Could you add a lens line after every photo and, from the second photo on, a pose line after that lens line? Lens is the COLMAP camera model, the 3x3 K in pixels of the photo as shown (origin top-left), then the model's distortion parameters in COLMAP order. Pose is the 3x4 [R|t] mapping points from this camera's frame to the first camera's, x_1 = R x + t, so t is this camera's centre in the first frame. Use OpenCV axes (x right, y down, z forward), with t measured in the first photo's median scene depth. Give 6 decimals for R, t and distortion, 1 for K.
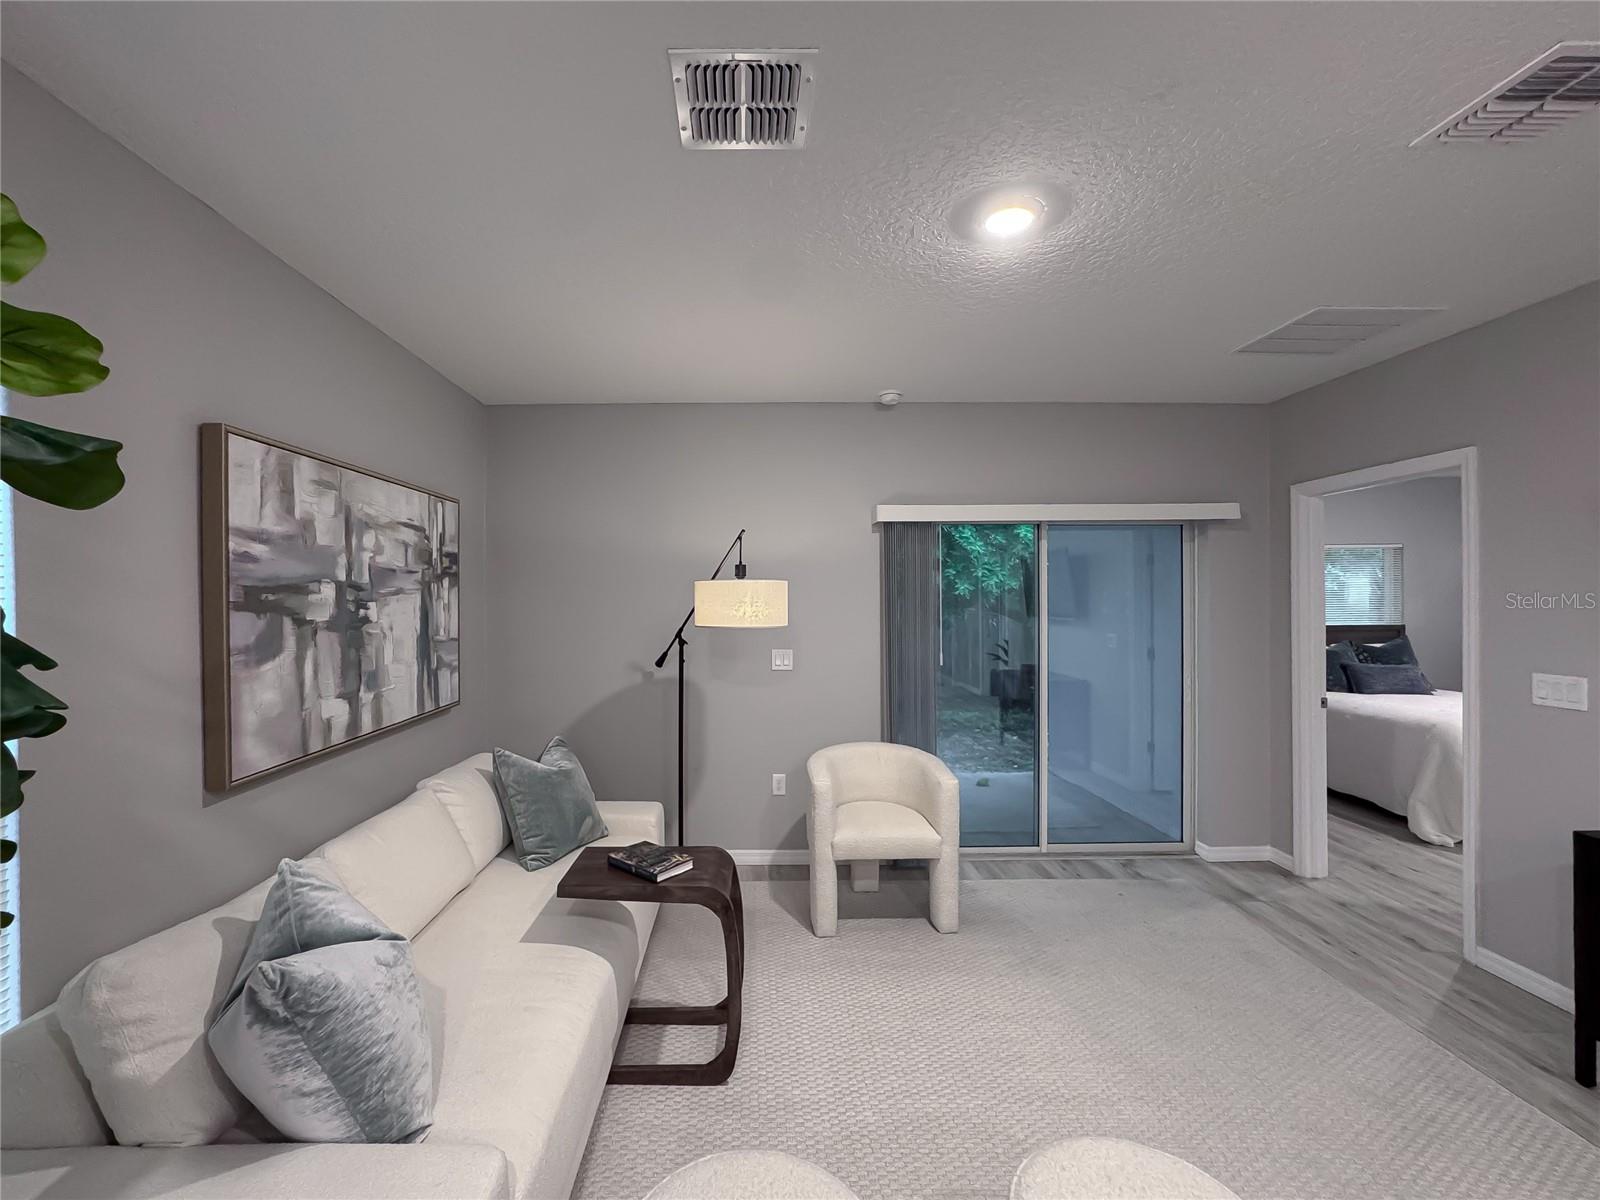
lens RADIAL K [[700.5, 0, 753.8], [0, 700.5, 602.6], [0, 0, 1]] dist [0.024440, 0.000178]
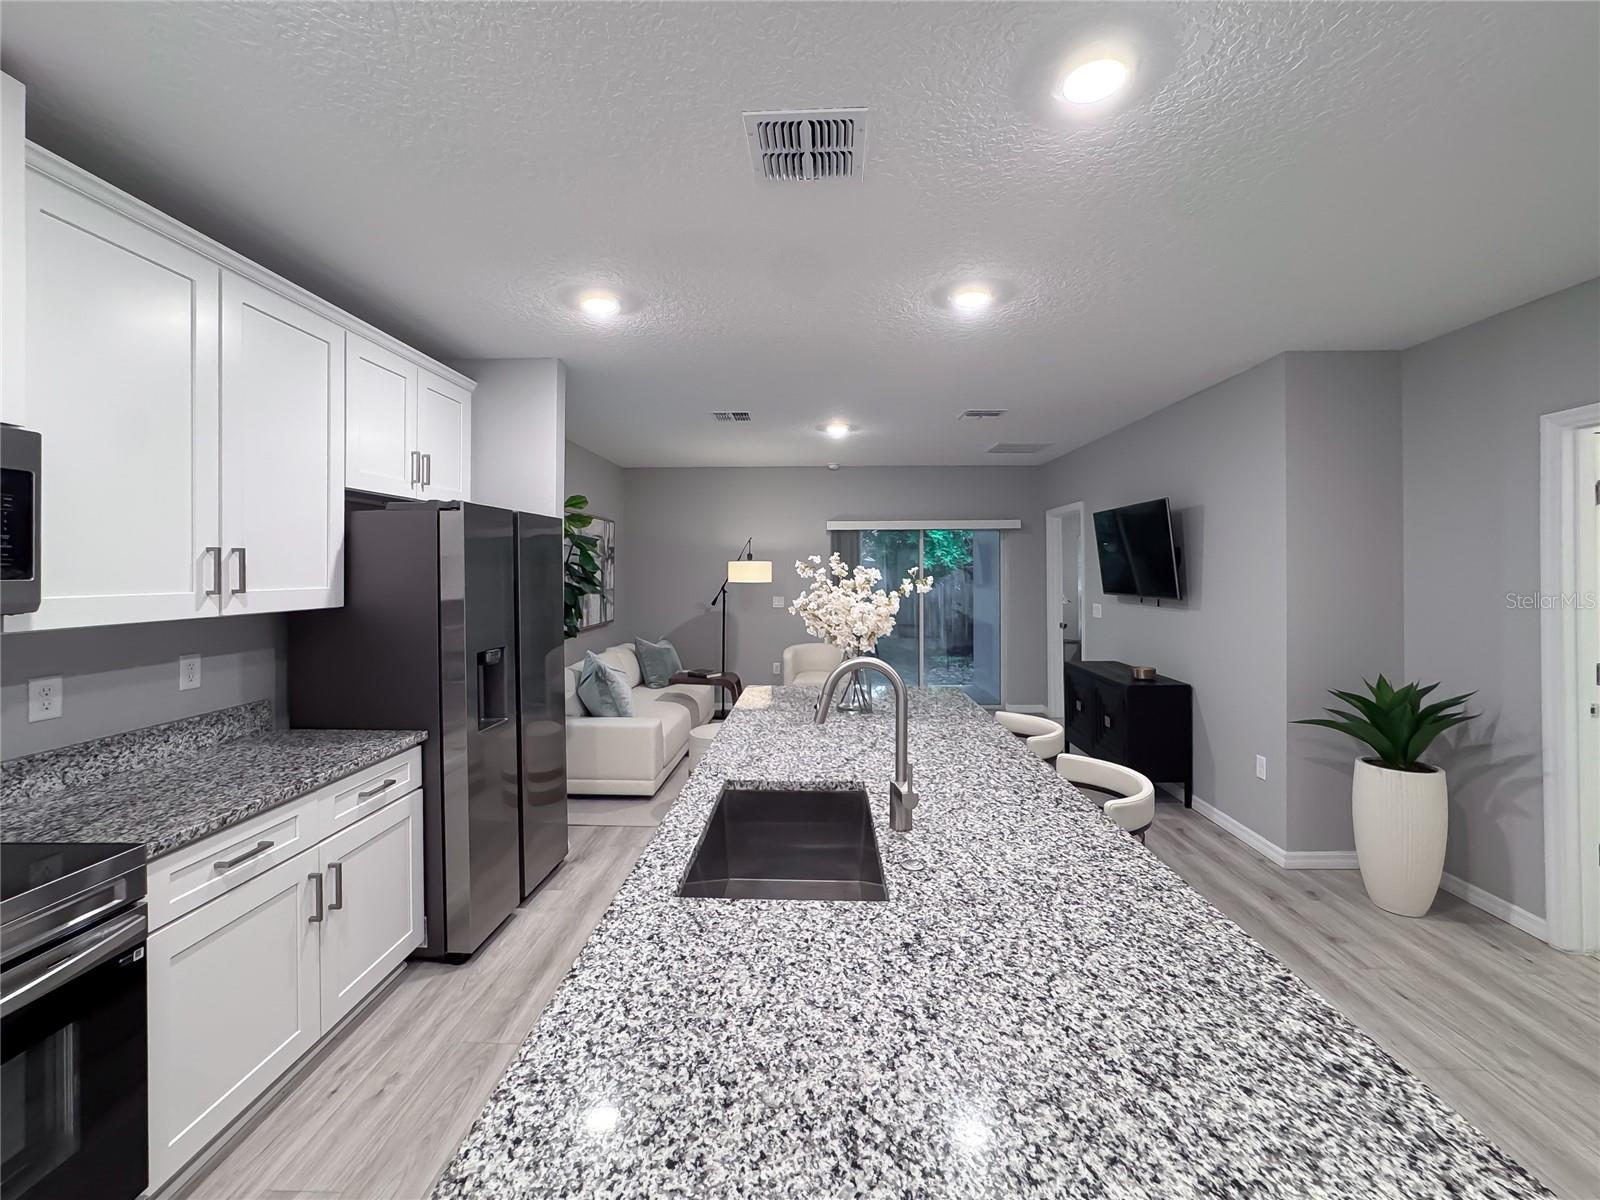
lens RADIAL K [[674.3, 0, 796.6], [0, 674.3, 561.3], [0, 0, 1]] dist [-0.028217, 0.012497]
pose [[0.998974, 0.001430, -0.045261, 0.221900], [-0.002296, 0.999815, -0.019080, 0.007947], [0.045225, 0.019164, 0.998793, -1.053354]]
